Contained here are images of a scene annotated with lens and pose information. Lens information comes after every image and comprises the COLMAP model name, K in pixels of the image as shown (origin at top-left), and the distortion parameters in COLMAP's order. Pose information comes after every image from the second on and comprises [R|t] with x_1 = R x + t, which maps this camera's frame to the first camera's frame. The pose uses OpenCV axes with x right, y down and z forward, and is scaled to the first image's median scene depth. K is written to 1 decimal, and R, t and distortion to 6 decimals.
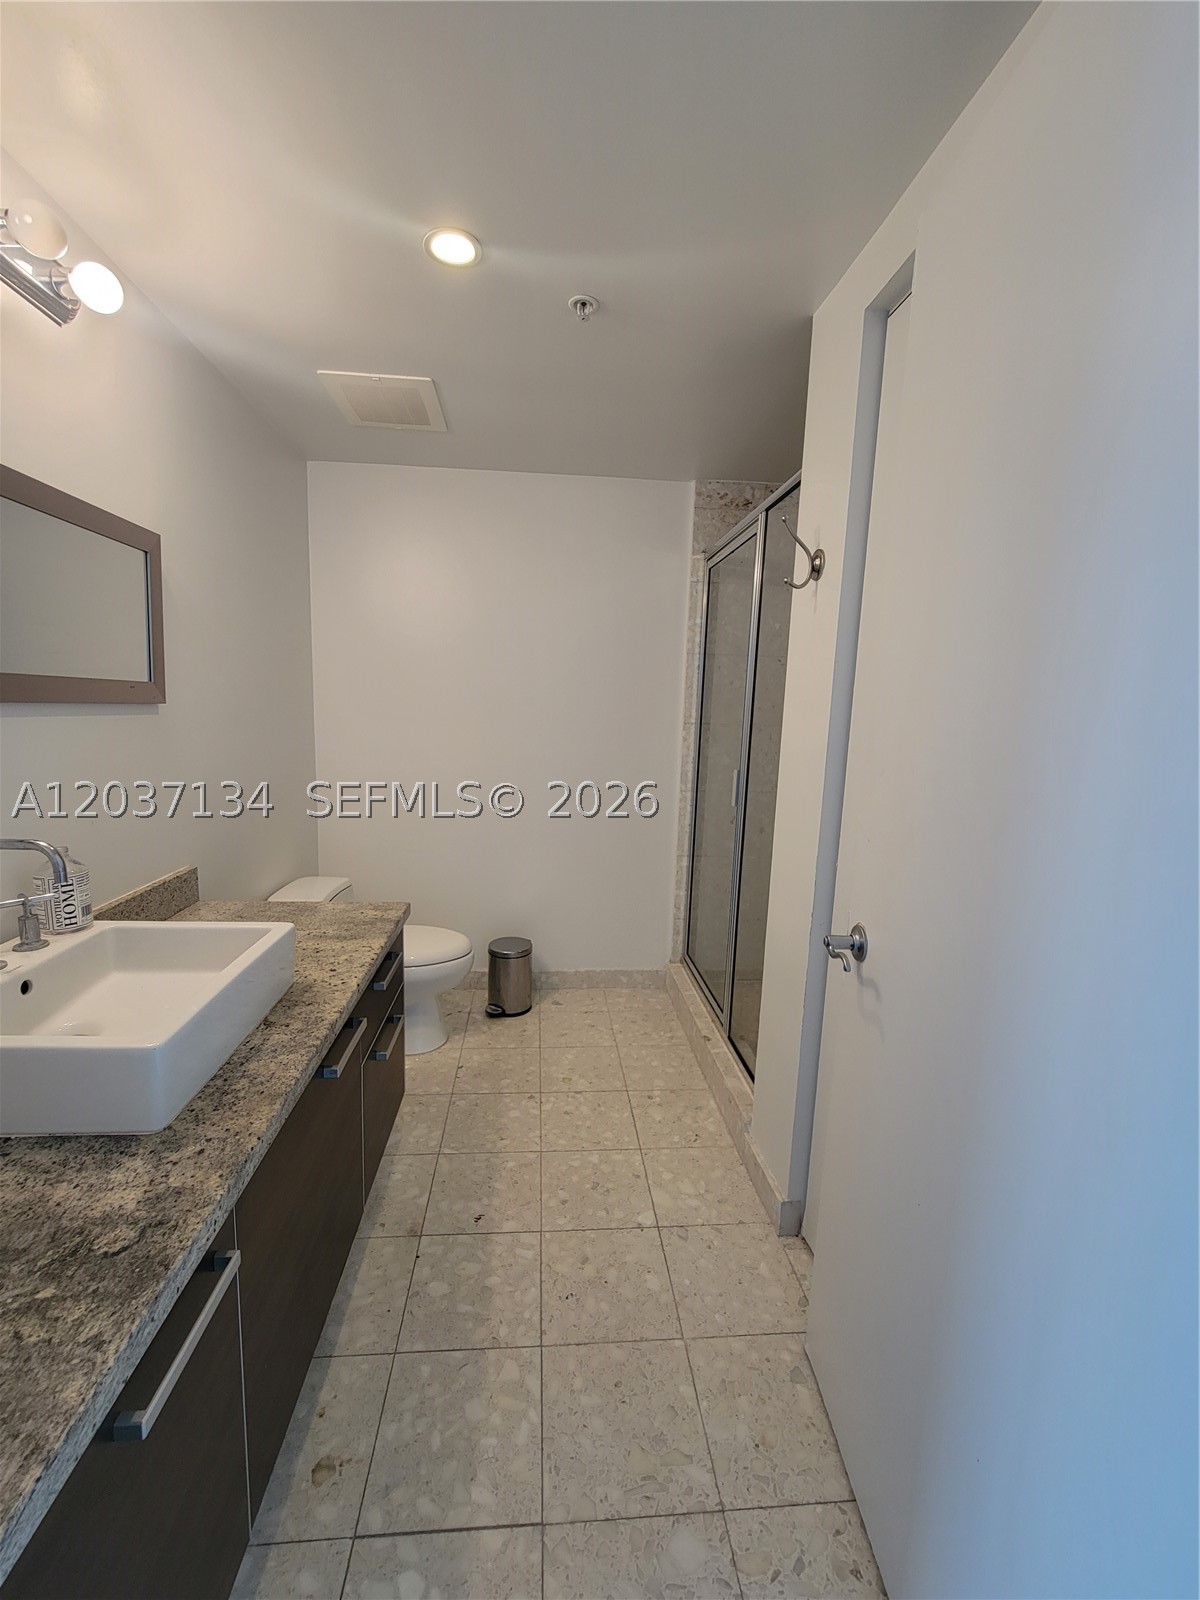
lens RADIAL K [[654.1, 0, 597.7], [0, 654.1, 798.4], [0, 0, 1]] dist [-0.001922, -0.001151]
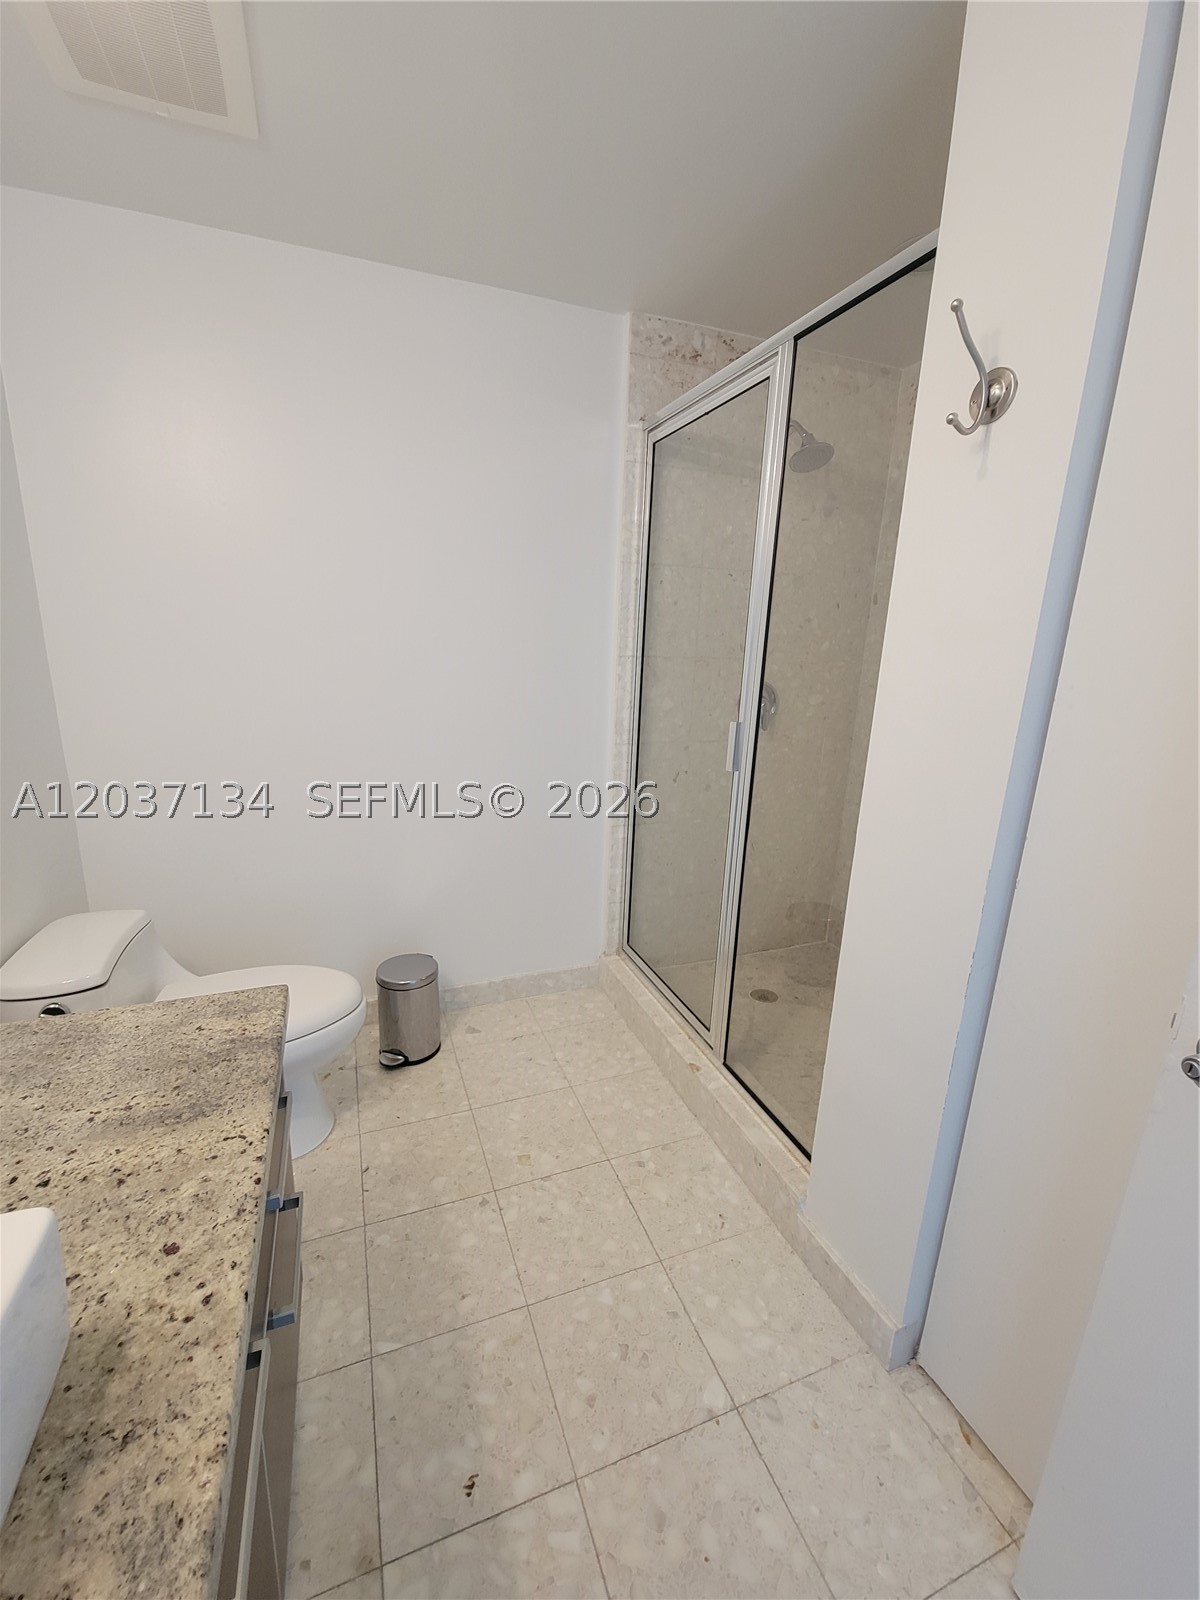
lens RADIAL K [[654.1, 0, 594.3], [0, 654.1, 800.7], [0, 0, 1]] dist [-0.001922, -0.001151]
pose [[0.962426, -0.066547, 0.263262, -0.143649], [0.037386, 0.992746, 0.114270, -0.046870], [-0.268956, -0.100134, 0.957933, 0.339495]]
